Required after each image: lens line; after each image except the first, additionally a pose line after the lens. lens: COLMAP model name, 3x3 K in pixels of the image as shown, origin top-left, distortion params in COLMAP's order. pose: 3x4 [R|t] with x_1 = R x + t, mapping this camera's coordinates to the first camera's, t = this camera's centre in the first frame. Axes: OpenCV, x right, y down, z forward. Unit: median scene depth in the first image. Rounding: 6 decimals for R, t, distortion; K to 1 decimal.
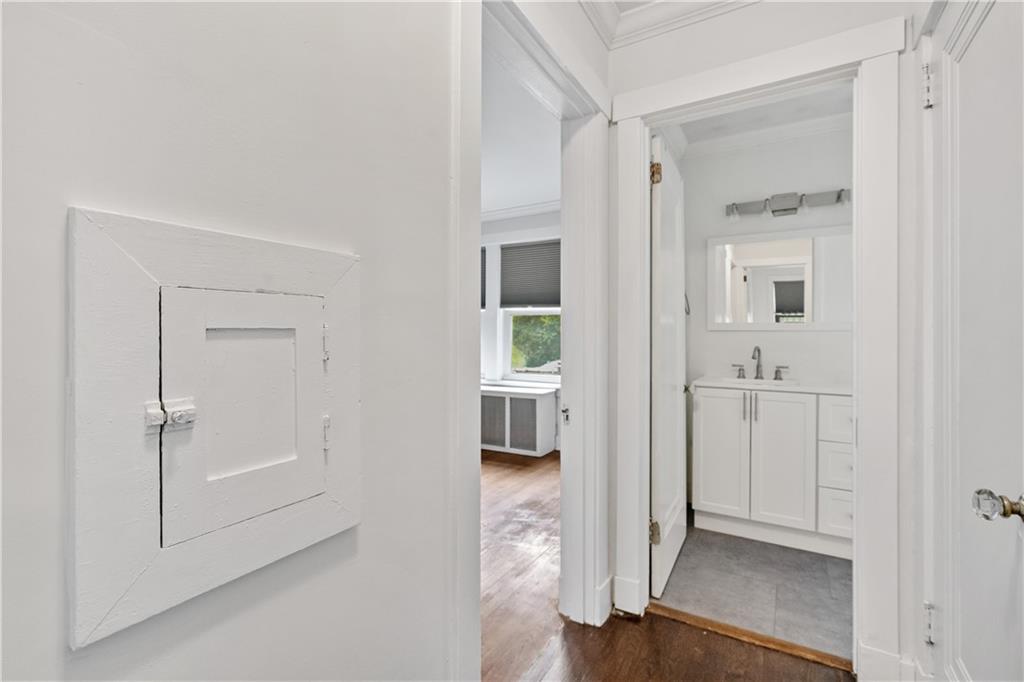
lens RADIAL K [[474.8, 0, 514.9], [0, 474.8, 321.9], [0, 0, 1]] dist [-0.001959, -0.000588]
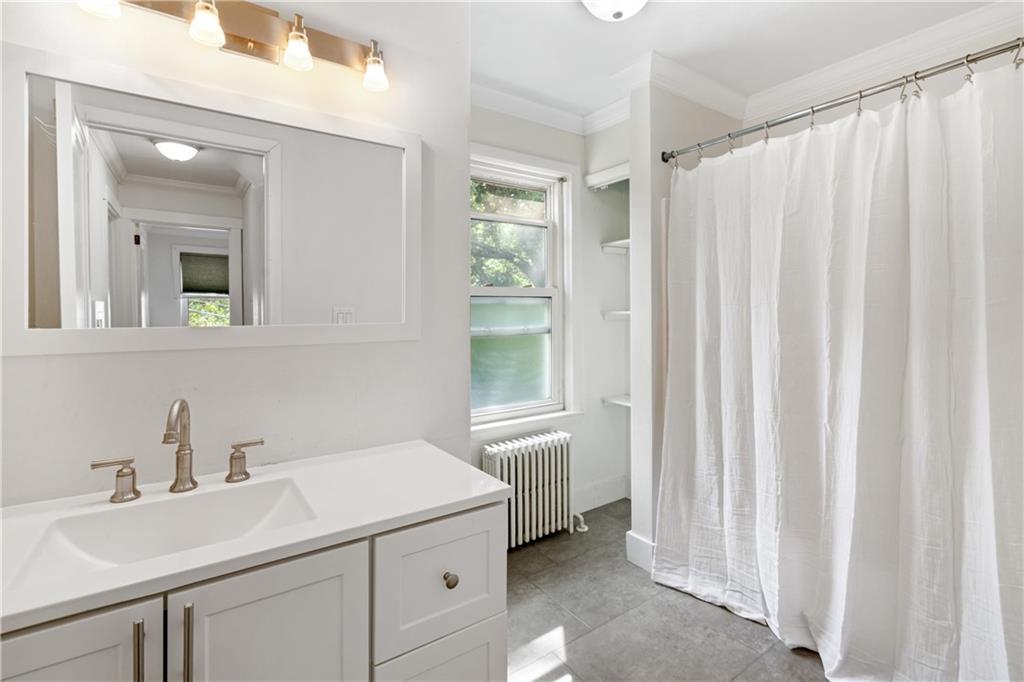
lens RADIAL K [[474.8, 0, 514.9], [0, 474.8, 321.9], [0, 0, 1]] dist [-0.001959, -0.000588]
pose [[0.433146, -0.027915, 0.900891, 0.308438], [-0.009823, 0.999315, 0.035687, -0.020218], [-0.901270, -0.024307, 0.432575, 0.631930]]
